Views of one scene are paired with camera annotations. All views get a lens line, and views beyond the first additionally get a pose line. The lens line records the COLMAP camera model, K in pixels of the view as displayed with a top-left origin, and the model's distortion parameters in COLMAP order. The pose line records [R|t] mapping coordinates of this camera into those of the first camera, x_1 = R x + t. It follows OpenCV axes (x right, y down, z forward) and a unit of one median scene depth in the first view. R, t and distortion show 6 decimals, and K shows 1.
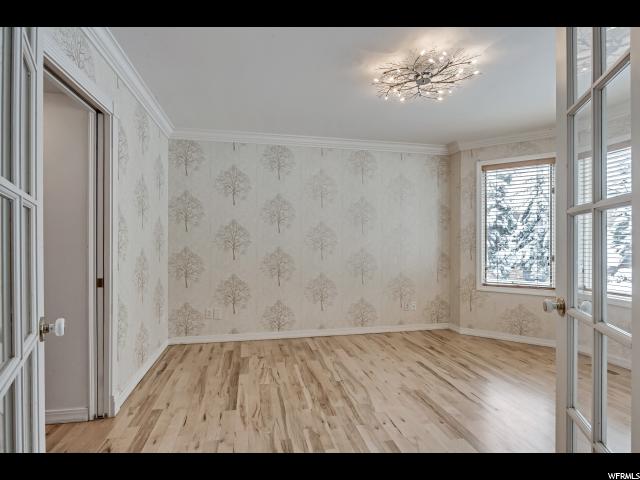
lens RADIAL K [[323.9, 0, 317.4], [0, 323.9, 238.0], [0, 0, 1]] dist [-0.001596, -0.000158]
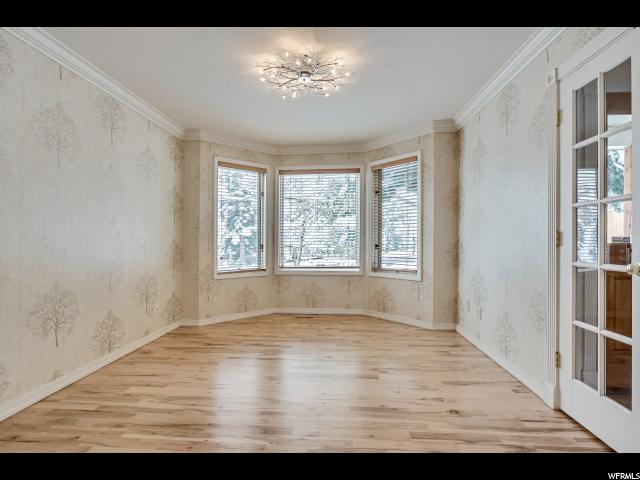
lens RADIAL K [[323.9, 0, 317.4], [0, 323.9, 238.0], [0, 0, 1]] dist [-0.001596, -0.000158]
pose [[0.272460, 0.004111, 0.962158, -0.424979], [-0.007507, 0.999970, -0.002146, 0.028404], [-0.962138, -0.006639, 0.272482, 0.405472]]
